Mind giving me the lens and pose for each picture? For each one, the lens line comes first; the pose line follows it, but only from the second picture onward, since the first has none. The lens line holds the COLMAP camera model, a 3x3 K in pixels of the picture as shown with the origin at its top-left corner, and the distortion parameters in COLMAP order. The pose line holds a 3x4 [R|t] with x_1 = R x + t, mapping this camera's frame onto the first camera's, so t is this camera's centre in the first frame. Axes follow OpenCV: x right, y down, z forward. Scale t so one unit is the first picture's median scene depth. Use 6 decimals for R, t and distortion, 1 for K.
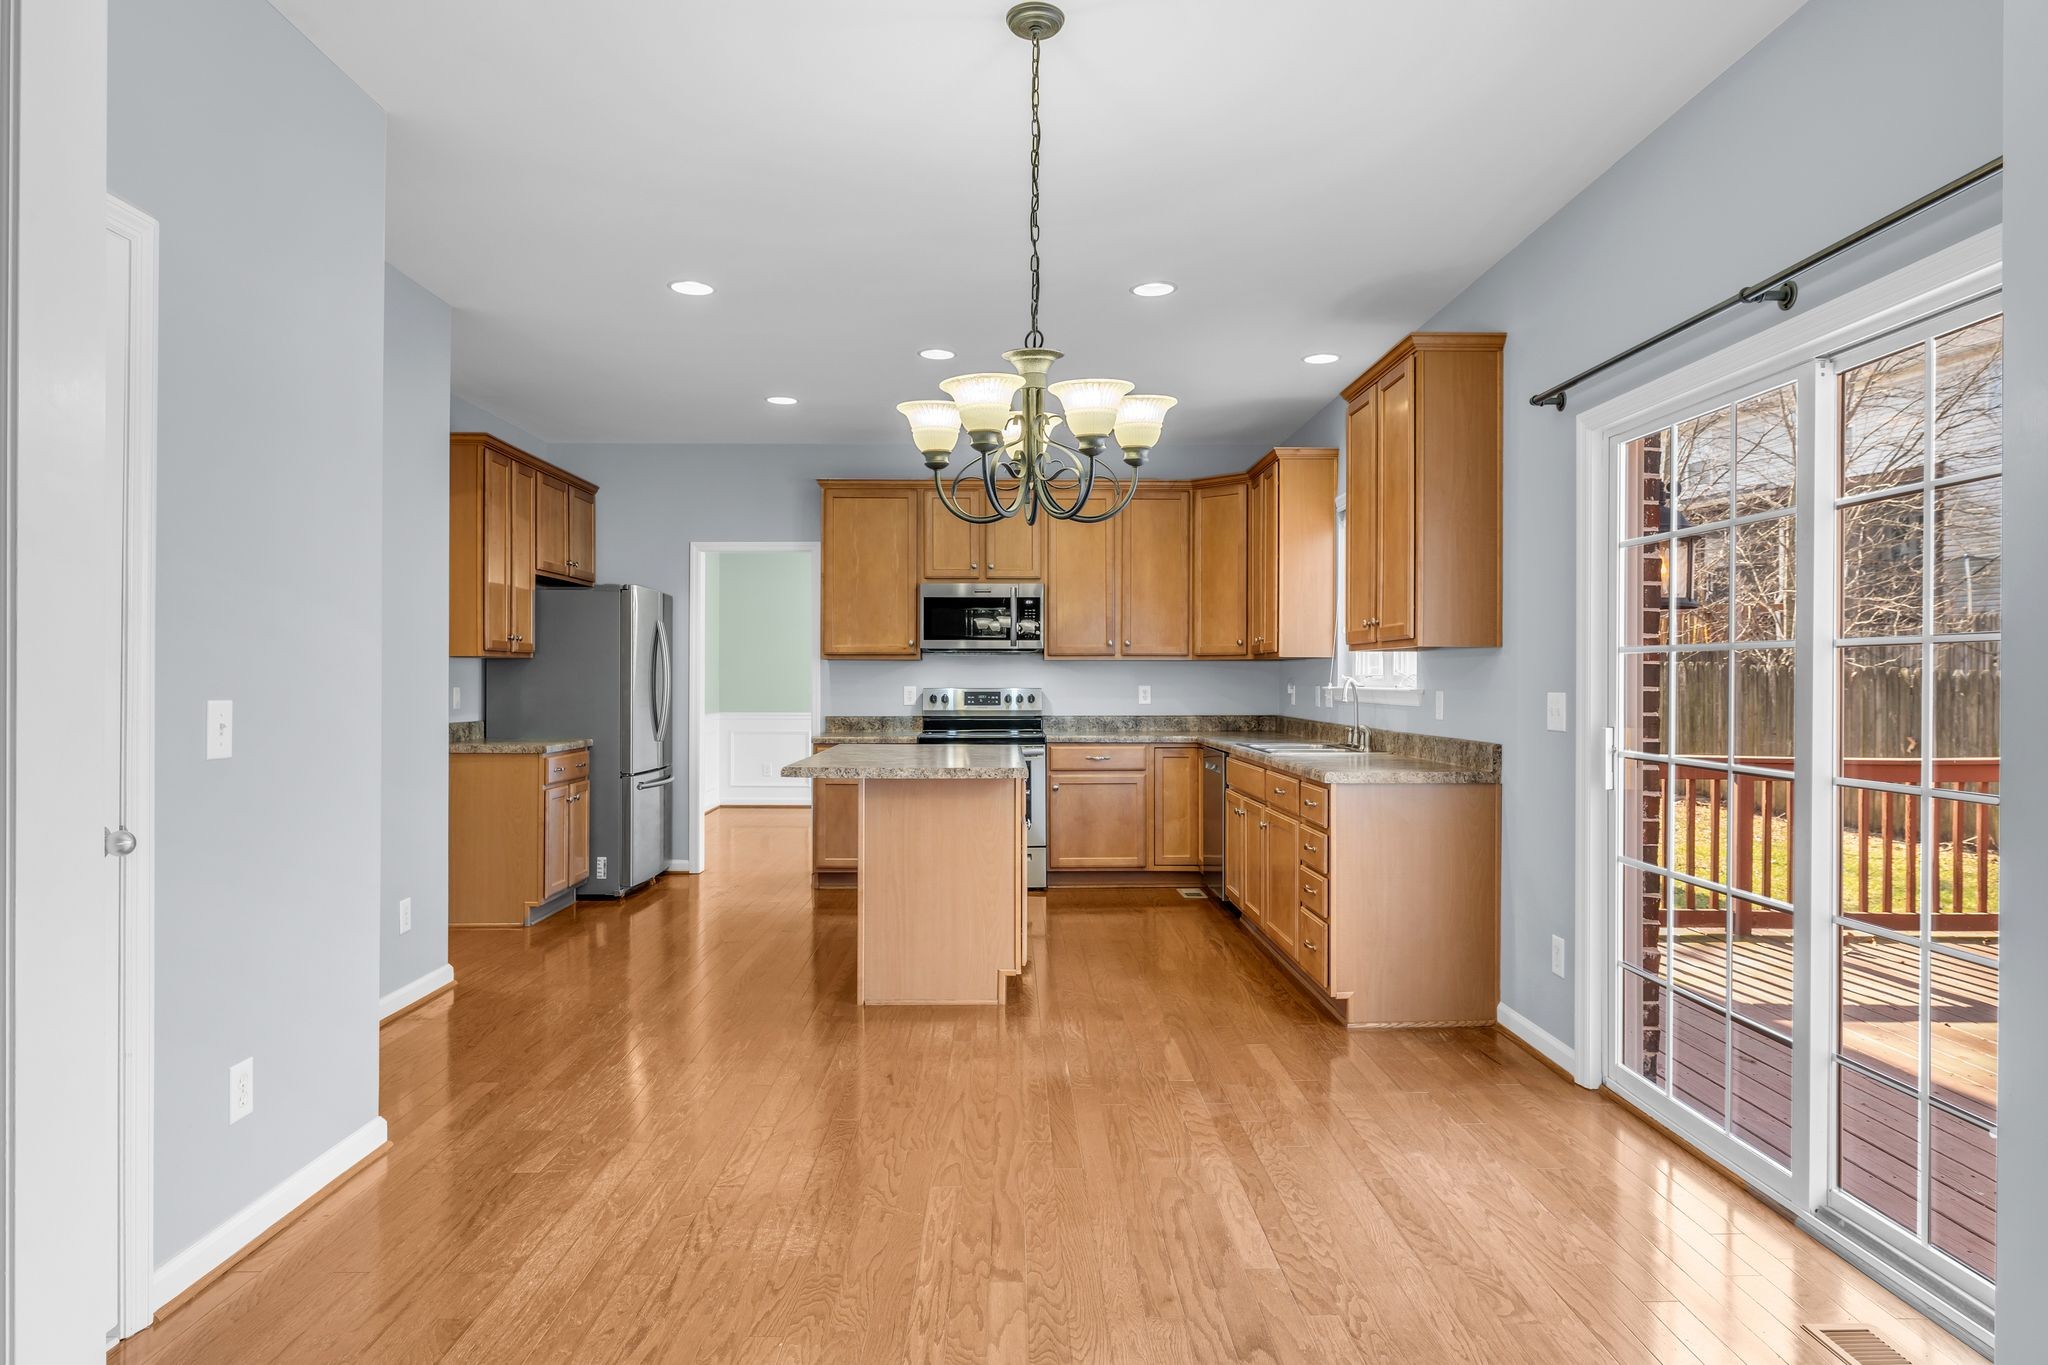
lens RADIAL K [[1129.1, 0, 1031.1], [0, 1129.1, 682.6], [0, 0, 1]] dist [0.003675, 0.000408]
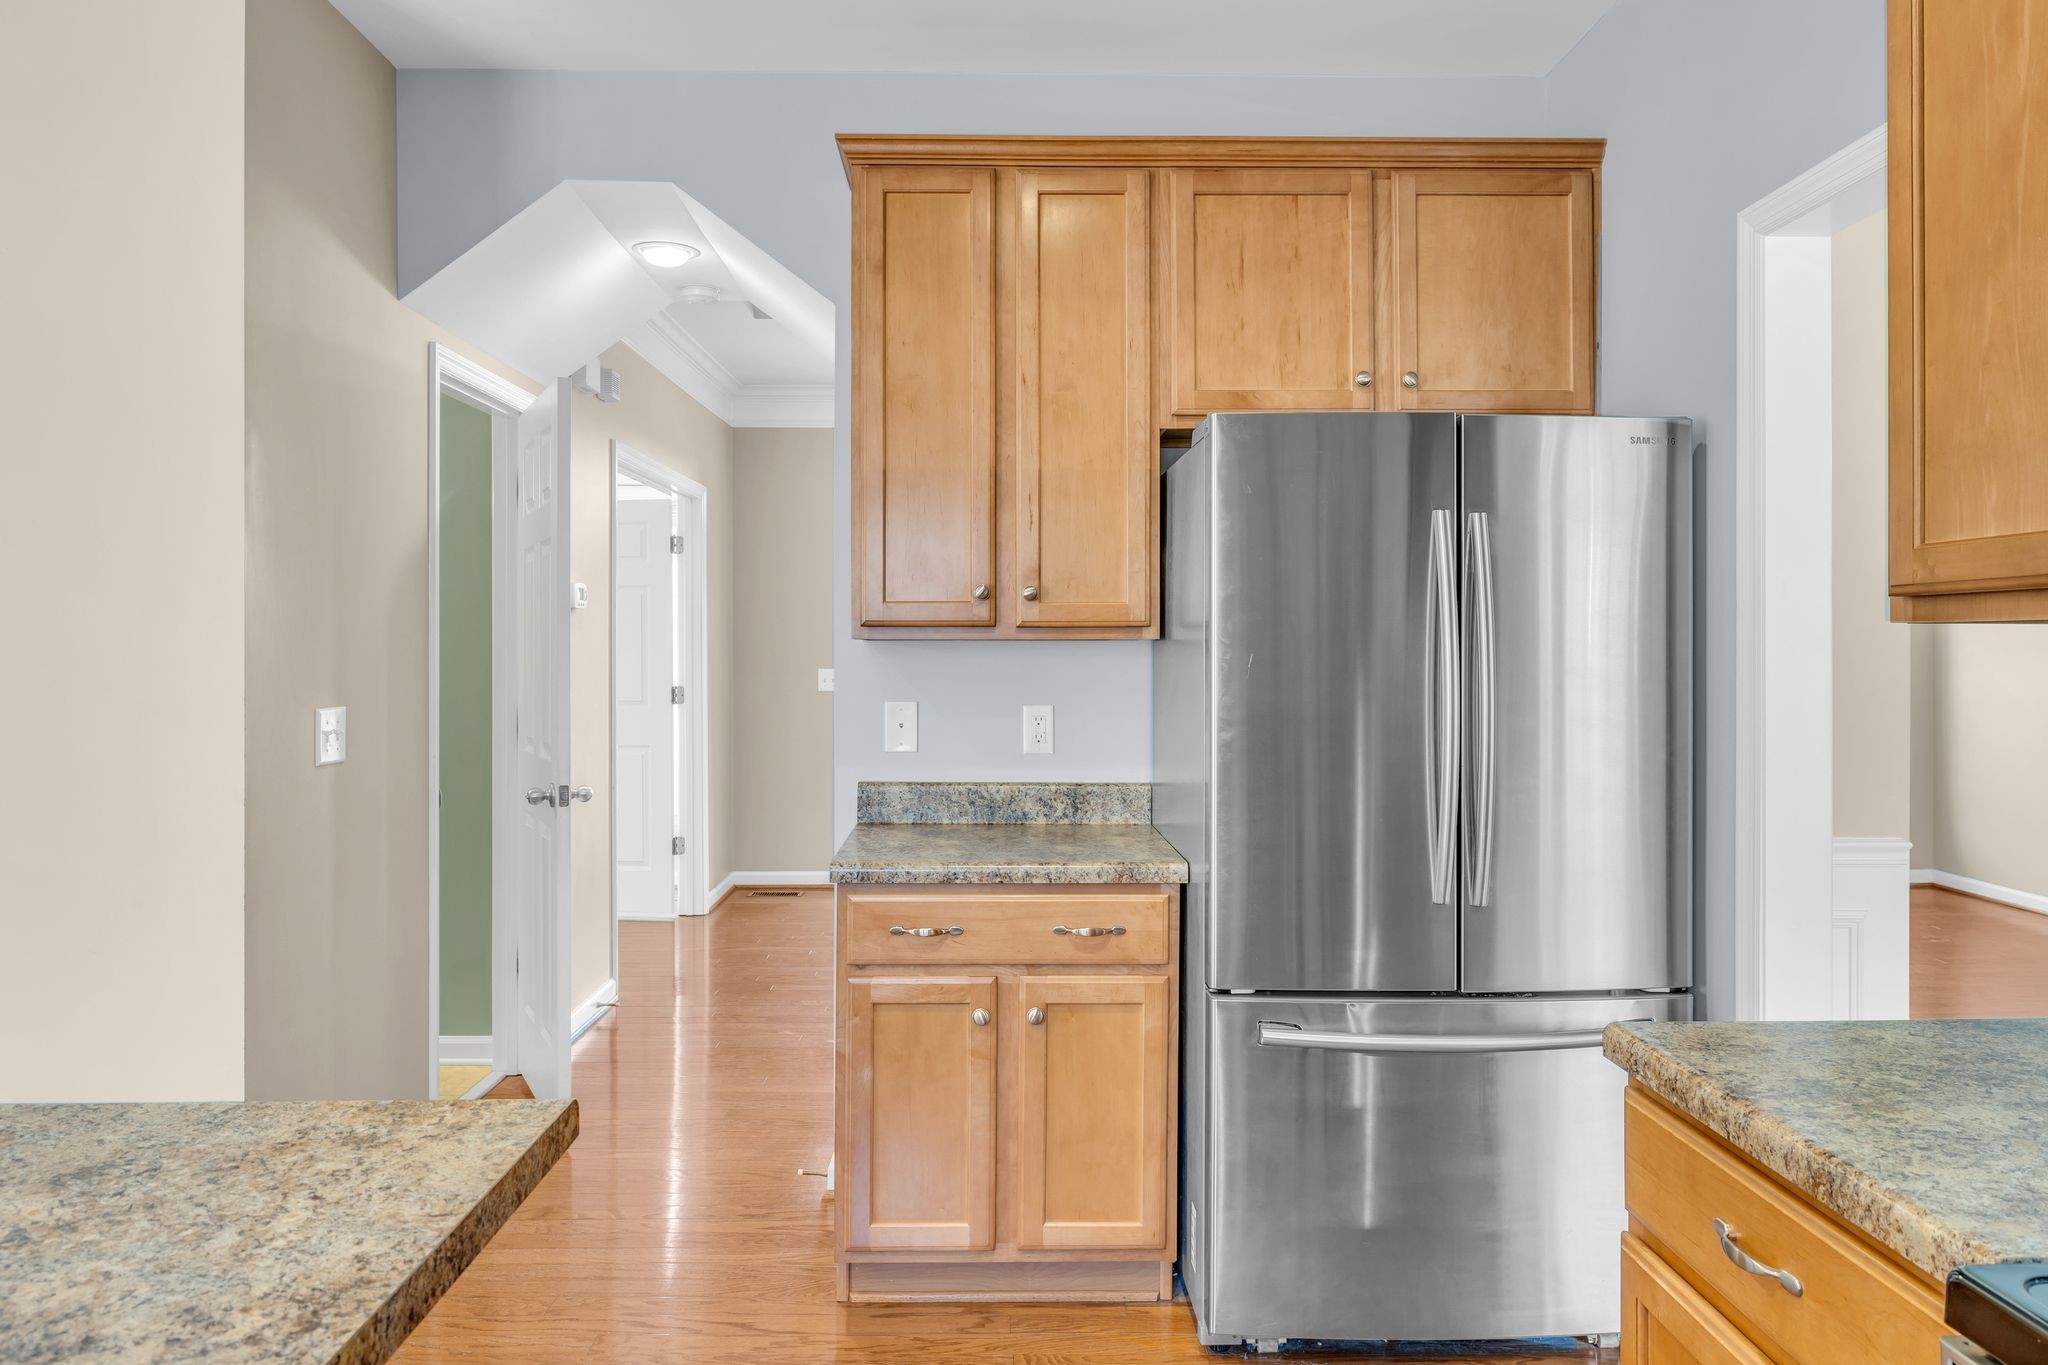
lens RADIAL K [[1408.1, 0, 1029.9], [0, 1408.1, 636.4], [0, 0, 1]] dist [0.007037, 0.001015]
pose [[-0.003902, -0.014077, -0.999893, 0.053331], [-0.007243, 0.999875, -0.014049, -0.014101], [0.999966, 0.007188, -0.004004, 0.877924]]
